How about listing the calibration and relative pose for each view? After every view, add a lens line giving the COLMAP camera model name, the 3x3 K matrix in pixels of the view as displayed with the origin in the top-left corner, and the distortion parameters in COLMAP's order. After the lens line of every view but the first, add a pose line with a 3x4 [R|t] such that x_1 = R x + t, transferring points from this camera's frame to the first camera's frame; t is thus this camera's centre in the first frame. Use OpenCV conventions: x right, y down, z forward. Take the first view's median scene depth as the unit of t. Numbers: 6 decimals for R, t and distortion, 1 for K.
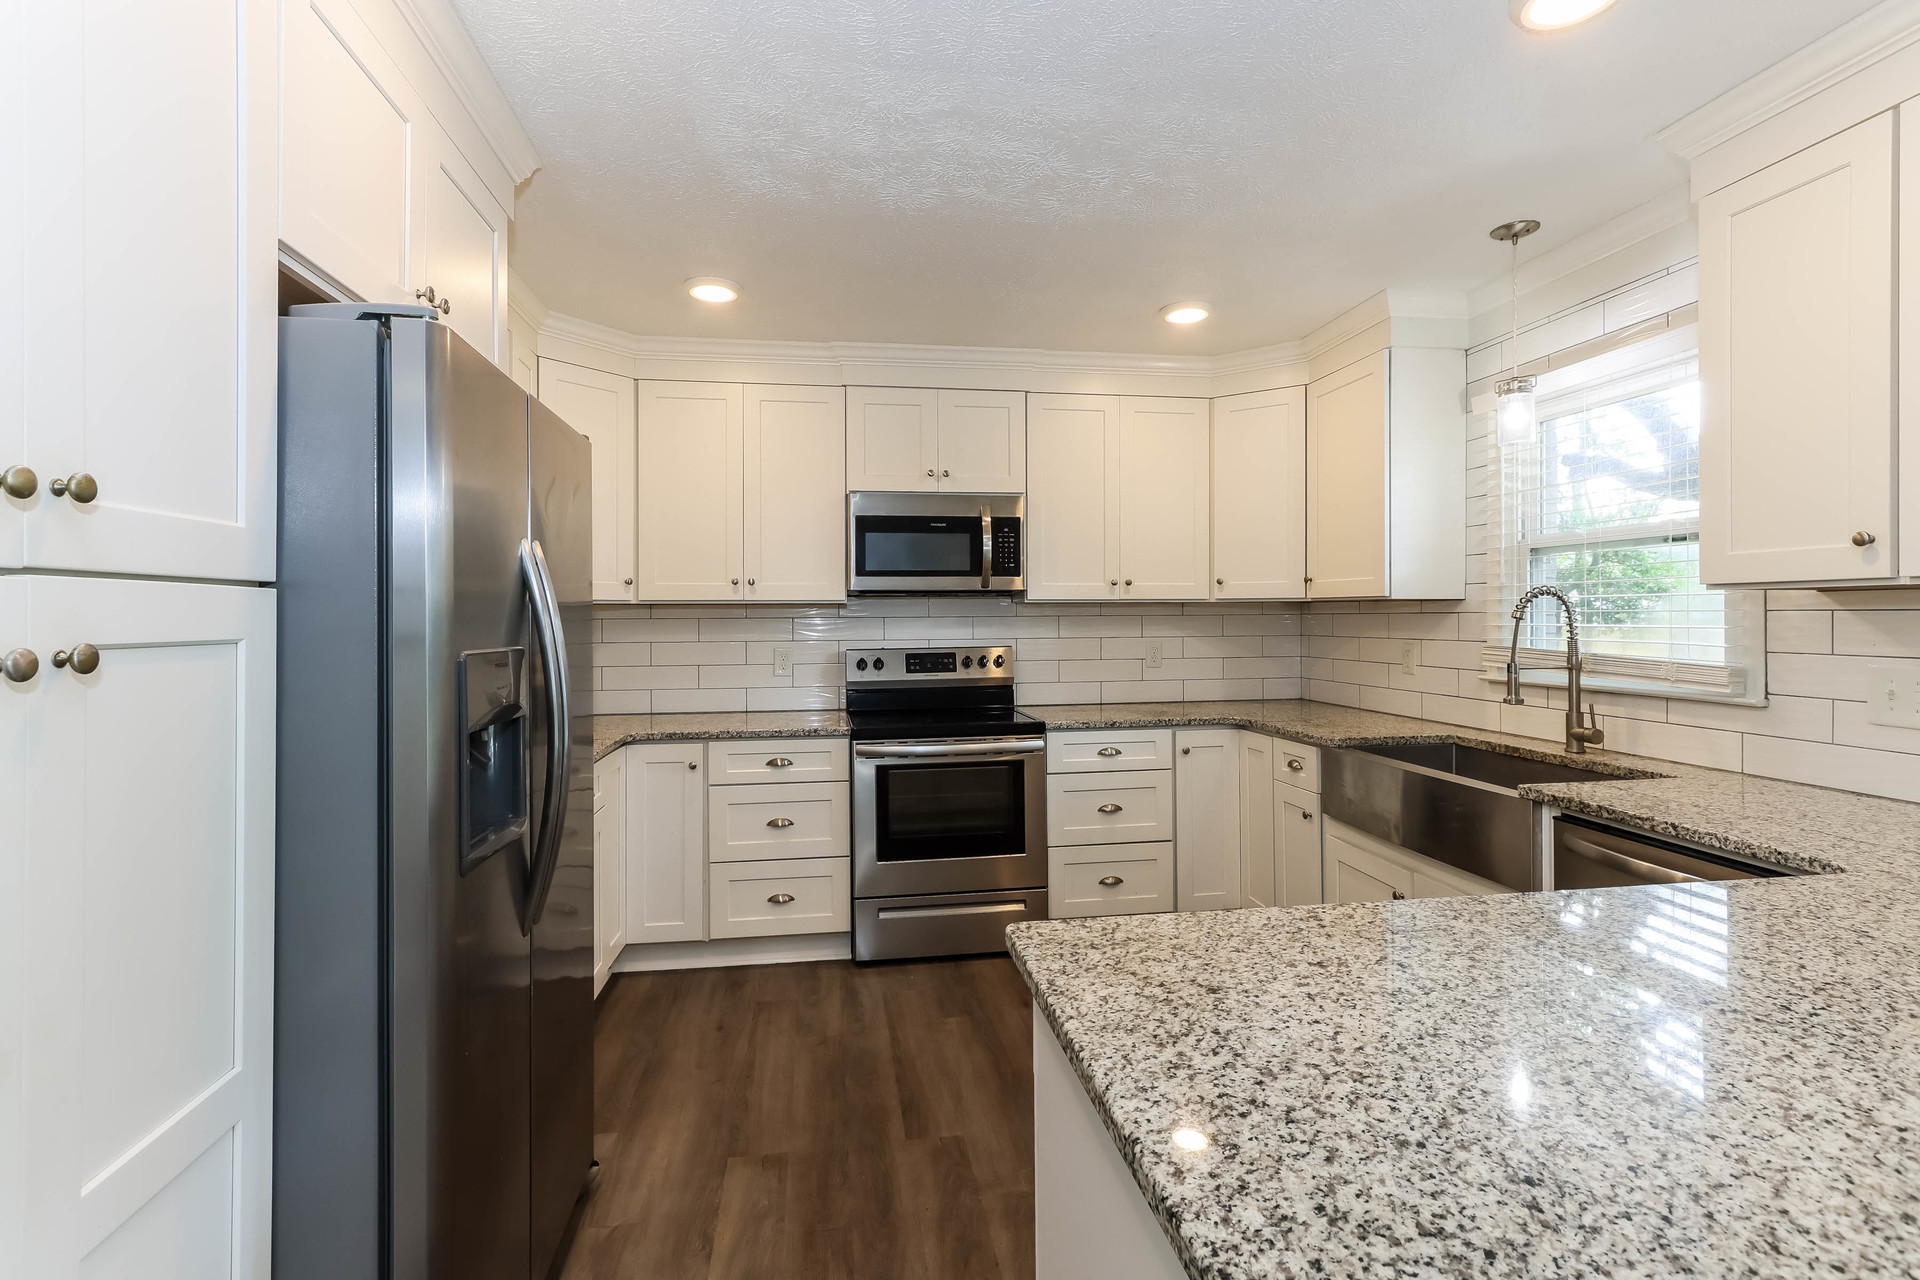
lens RADIAL K [[868.9, 0, 953.9], [0, 868.9, 613.4], [0, 0, 1]] dist [0.002023, -0.000130]
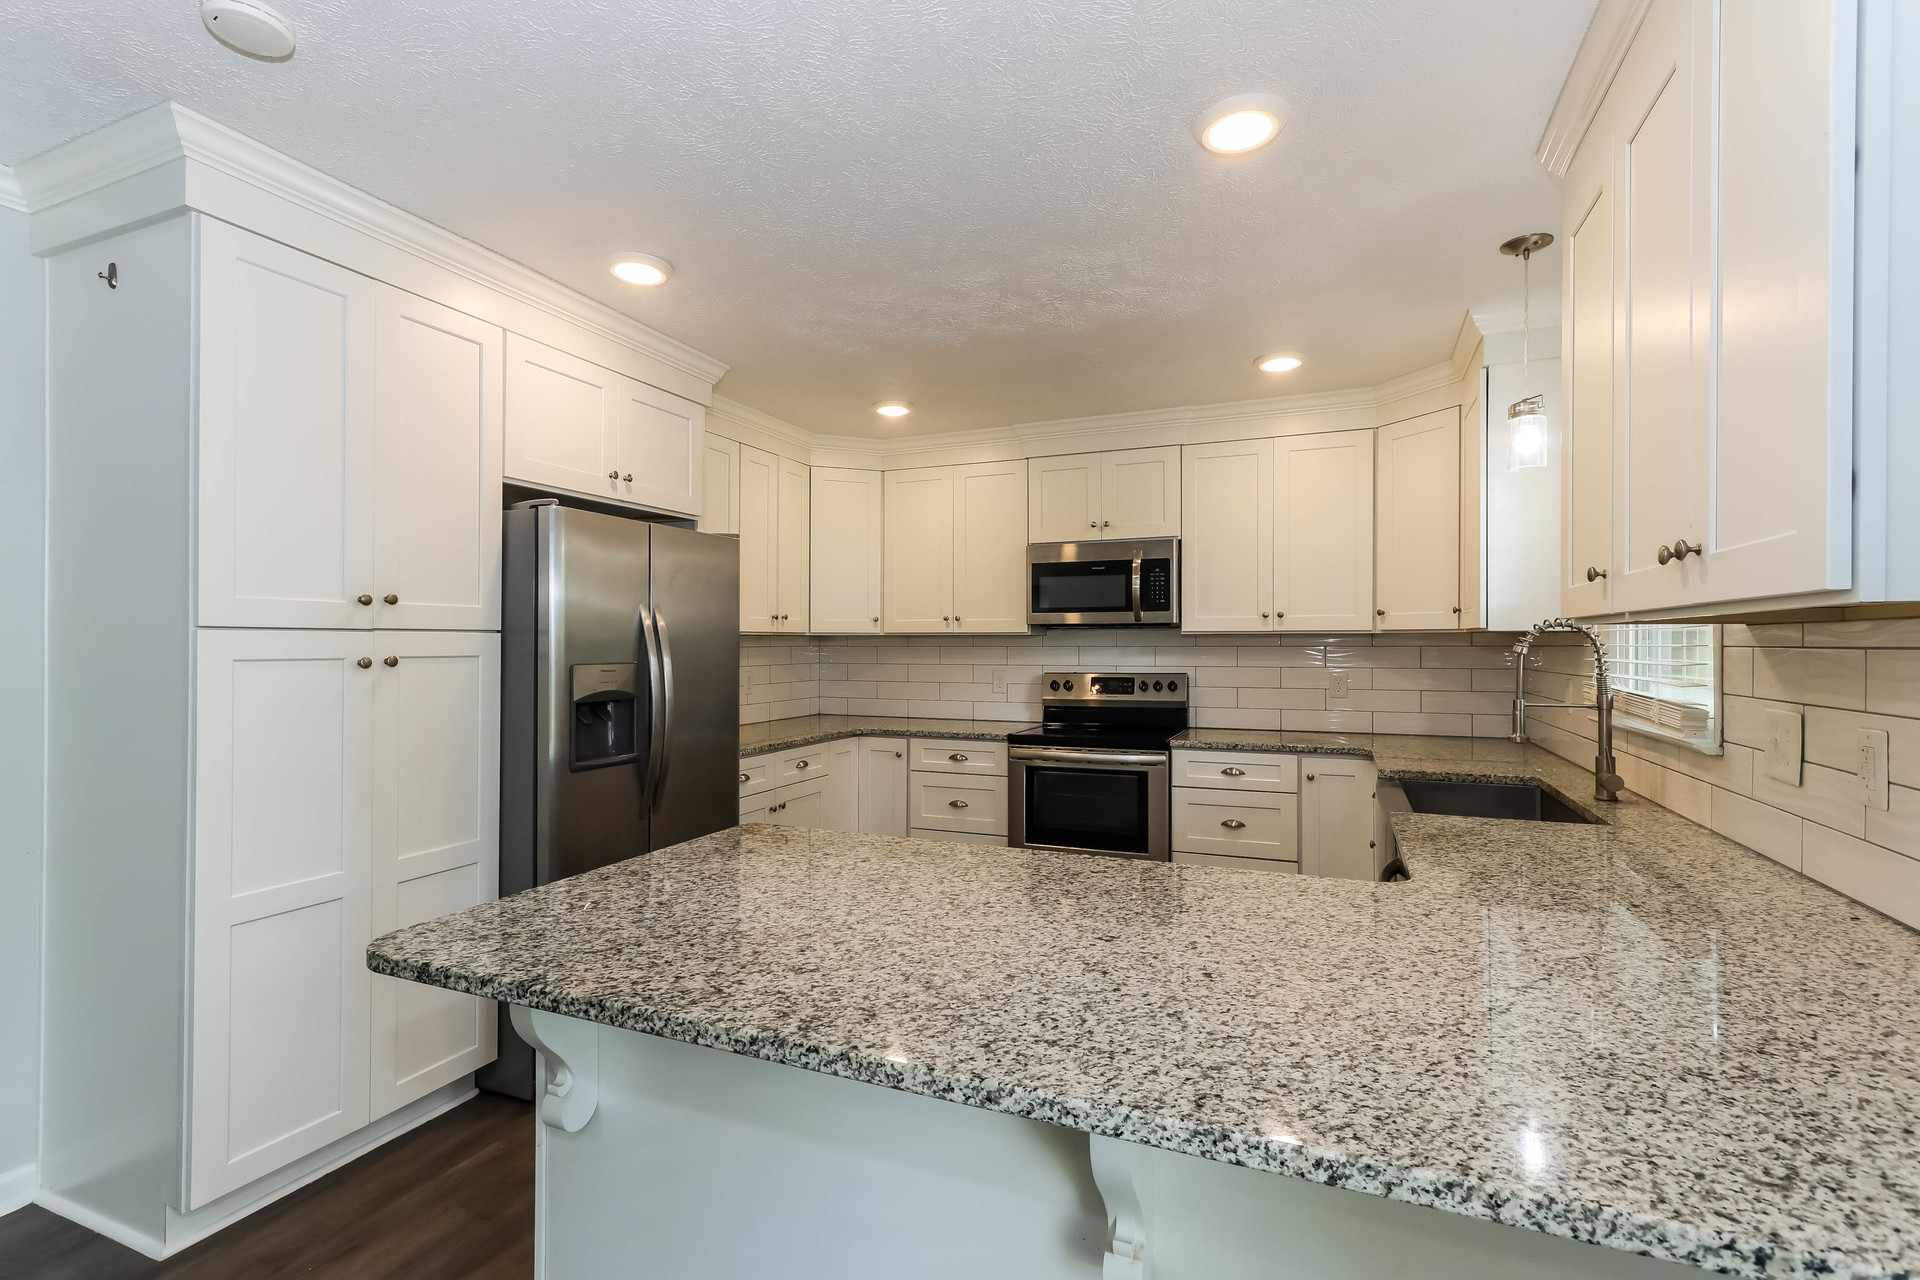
lens RADIAL K [[868.9, 0, 985.5], [0, 868.9, 640.2], [0, 0, 1]] dist [0.002023, -0.000130]
pose [[0.857931, 0.002524, -0.513758, 0.465540], [-0.002657, 0.999996, 0.000477, -0.004723], [0.513757, 0.000955, 0.857935, -0.089776]]
